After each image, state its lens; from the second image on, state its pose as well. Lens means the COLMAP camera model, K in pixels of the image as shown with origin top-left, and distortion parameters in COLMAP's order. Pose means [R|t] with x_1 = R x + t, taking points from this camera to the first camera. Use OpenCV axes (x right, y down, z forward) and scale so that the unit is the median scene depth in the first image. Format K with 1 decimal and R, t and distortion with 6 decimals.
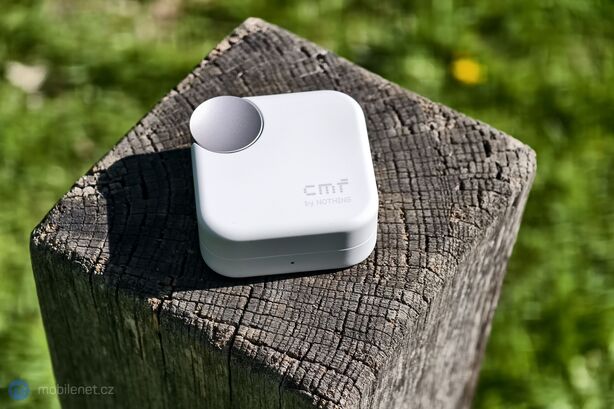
lens RADIAL K [[1440.6, 0, 307.3], [0, 1440.6, 204.7], [0, 0, 1]] dist [0.346098, 0.000000]
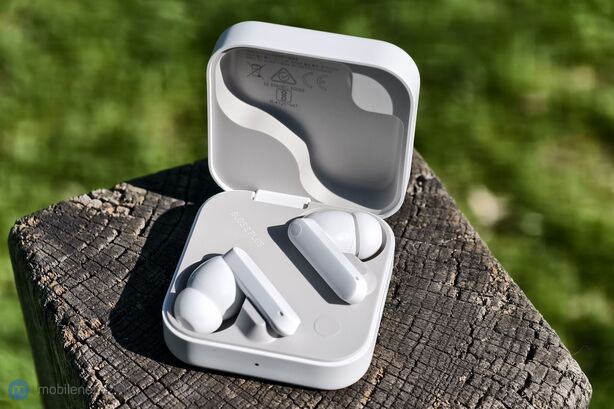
lens RADIAL K [[1440.6, 0, 307.0], [0, 1440.6, 203.8], [0, 0, 1]] dist [0.346098, 0.000000]
pose [[0.850347, 0.387528, -0.355994, 0.275458], [-0.425052, 0.904654, -0.030515, -0.037270], [0.310226, 0.177264, 0.933990, 0.203683]]
